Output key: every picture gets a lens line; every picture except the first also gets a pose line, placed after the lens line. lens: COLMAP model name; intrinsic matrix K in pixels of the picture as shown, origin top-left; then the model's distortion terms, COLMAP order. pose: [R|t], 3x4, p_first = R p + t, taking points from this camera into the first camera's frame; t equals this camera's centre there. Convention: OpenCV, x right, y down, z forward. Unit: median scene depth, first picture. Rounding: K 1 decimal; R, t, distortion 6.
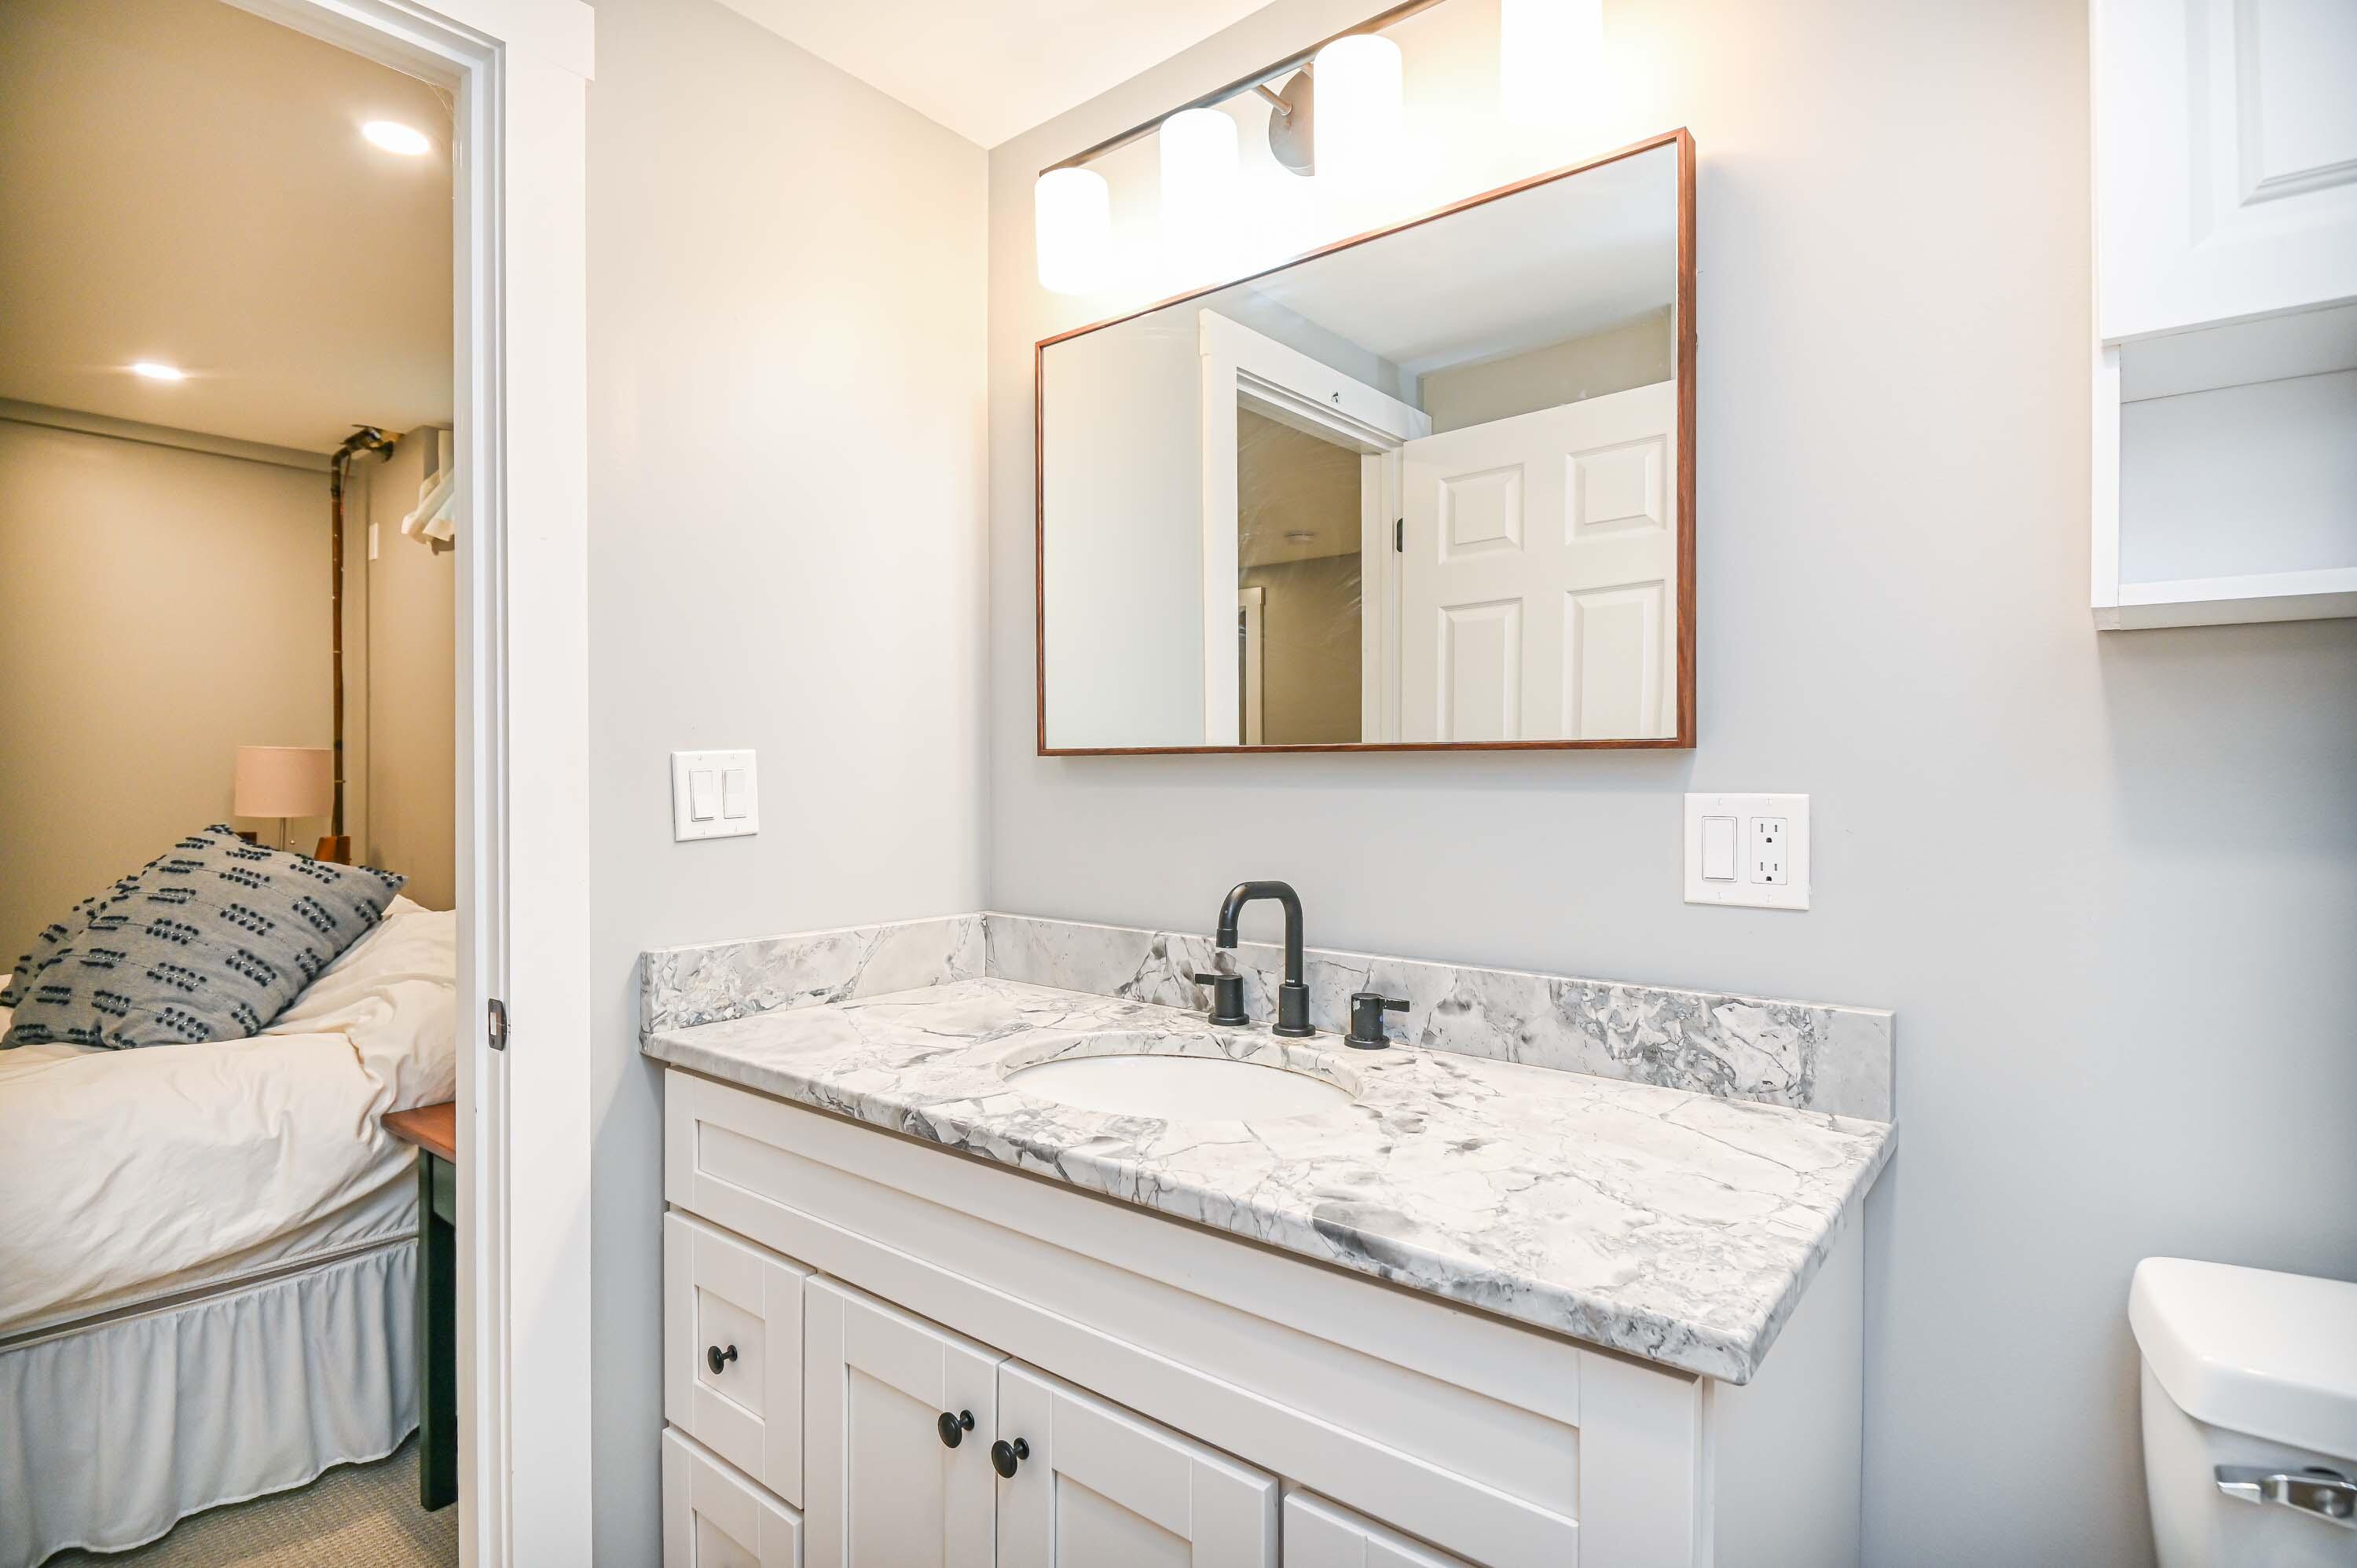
lens RADIAL K [[1169.0, 0, 1185.3], [0, 1169.0, 782.5], [0, 0, 1]] dist [0.000285, -0.001083]
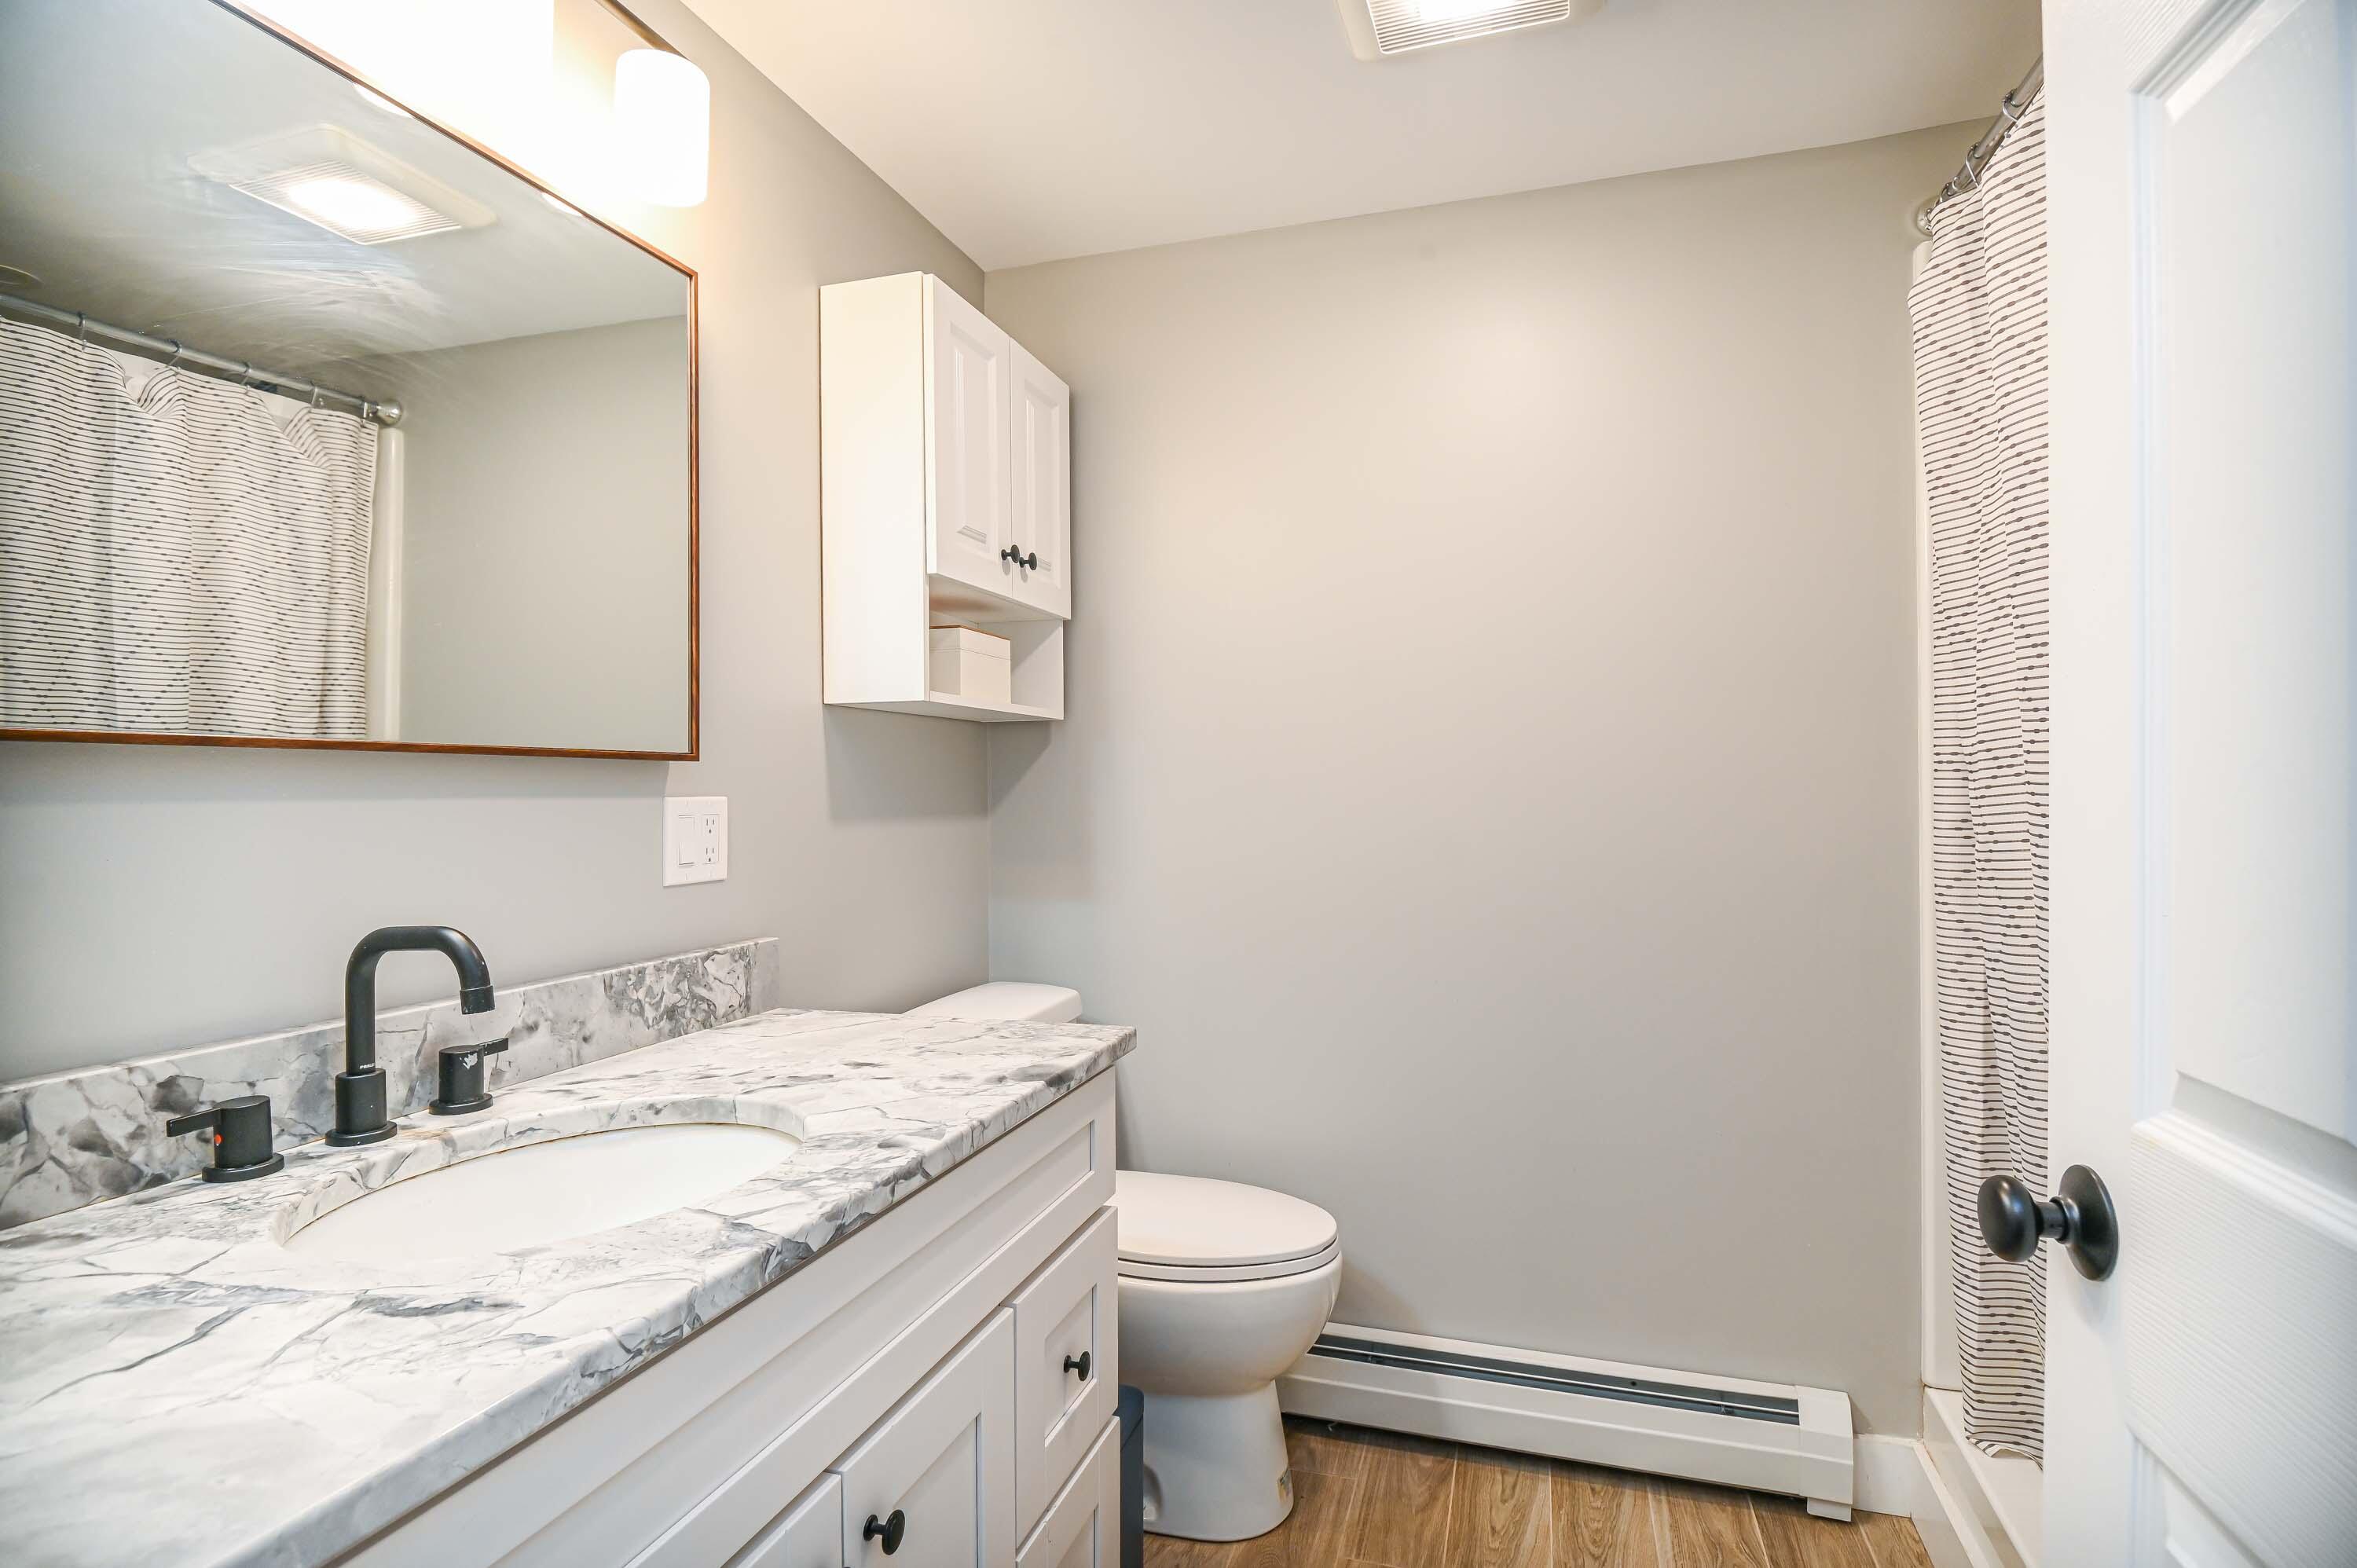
lens RADIAL K [[1169.0, 0, 1185.1], [0, 1169.0, 782.5], [0, 0, 1]] dist [0.000285, -0.001083]
pose [[-0.363264, -0.001431, 0.931685, -0.947004], [0.002627, 0.999993, 0.002560, -0.009475], [-0.931682, 0.003377, -0.363258, 0.963777]]
